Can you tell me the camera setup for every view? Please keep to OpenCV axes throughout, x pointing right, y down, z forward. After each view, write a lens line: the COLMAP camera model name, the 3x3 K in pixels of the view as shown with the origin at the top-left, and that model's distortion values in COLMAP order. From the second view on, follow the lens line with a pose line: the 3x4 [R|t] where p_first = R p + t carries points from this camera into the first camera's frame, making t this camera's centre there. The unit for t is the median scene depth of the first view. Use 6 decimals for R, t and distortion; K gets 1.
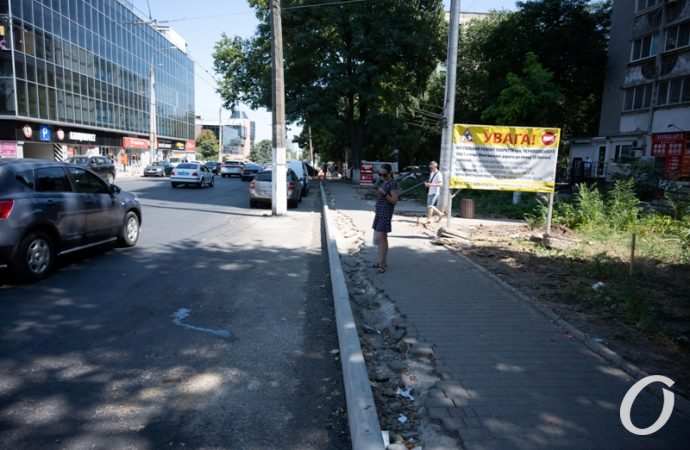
lens RADIAL K [[467.9, 0, 345.3], [0, 467.9, 223.6], [0, 0, 1]] dist [0.005029, 0.006448]
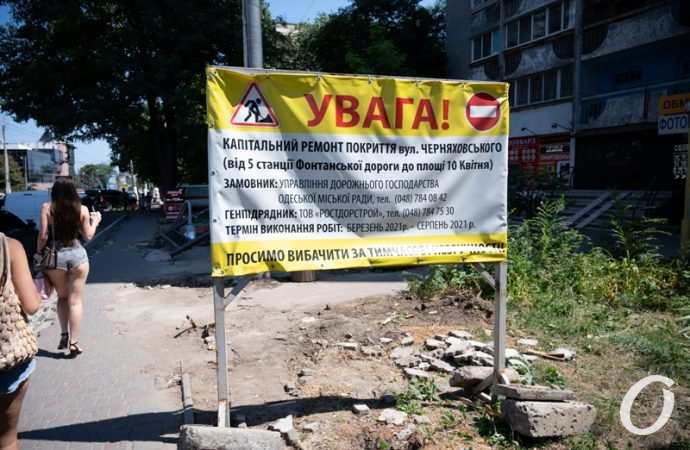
lens RADIAL K [[467.9, 0, 345.0], [0, 467.9, 224.1], [0, 0, 1]] dist [0.005029, 0.006448]
pose [[0.948453, -0.077270, 0.307354, 0.082211], [0.089160, 0.995708, -0.024811, -0.036386], [-0.304118, 0.050935, 0.951272, 0.262414]]
